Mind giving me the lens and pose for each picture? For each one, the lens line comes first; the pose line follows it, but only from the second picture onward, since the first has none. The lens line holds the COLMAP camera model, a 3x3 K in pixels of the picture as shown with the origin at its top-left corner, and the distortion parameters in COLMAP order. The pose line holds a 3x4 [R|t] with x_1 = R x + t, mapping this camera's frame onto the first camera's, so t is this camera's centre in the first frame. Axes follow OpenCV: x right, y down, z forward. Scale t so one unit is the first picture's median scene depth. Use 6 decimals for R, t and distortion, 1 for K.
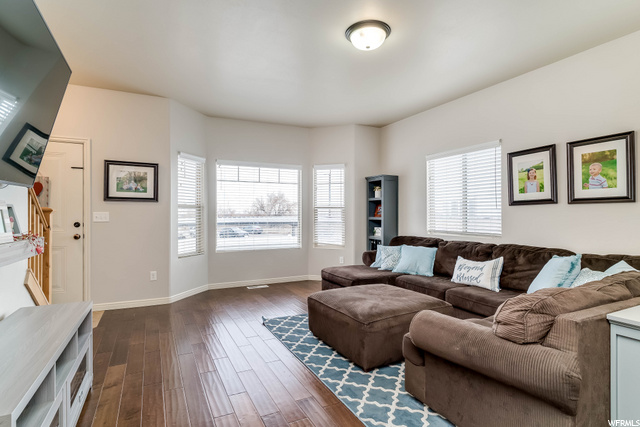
lens RADIAL K [[328.8, 0, 321.3], [0, 328.8, 213.9], [0, 0, 1]] dist [-0.012963, -0.000472]
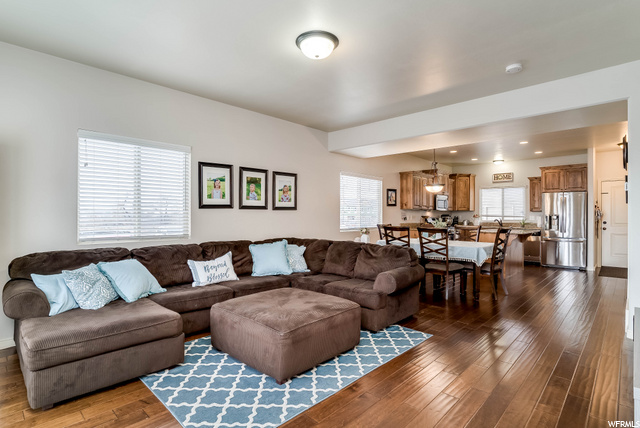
lens RADIAL K [[328.8, 0, 310.1], [0, 328.8, 218.0], [0, 0, 1]] dist [-0.012963, -0.000472]
pose [[-0.317194, -0.006718, 0.948337, -0.549973], [-0.004007, 0.999975, 0.005744, -0.000383], [-0.948352, -0.001978, -0.317213, 0.888662]]
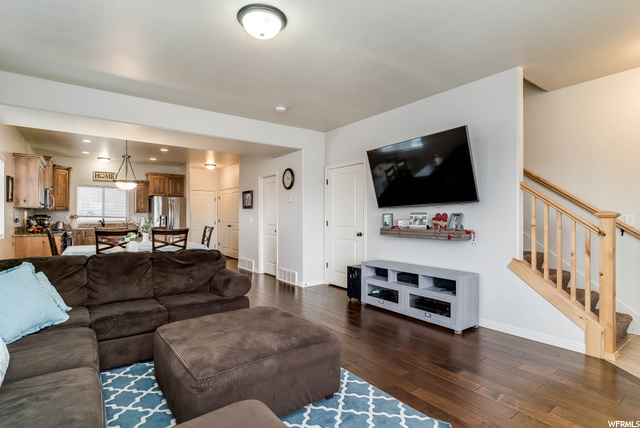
lens RADIAL K [[328.8, 0, 324.9], [0, 328.8, 215.0], [0, 0, 1]] dist [-0.012963, -0.000472]
pose [[-0.986072, -0.003051, -0.166292, 0.064572], [-0.001824, 0.999970, -0.007527, -0.002777], [0.166310, -0.007119, -0.986048, 1.260950]]
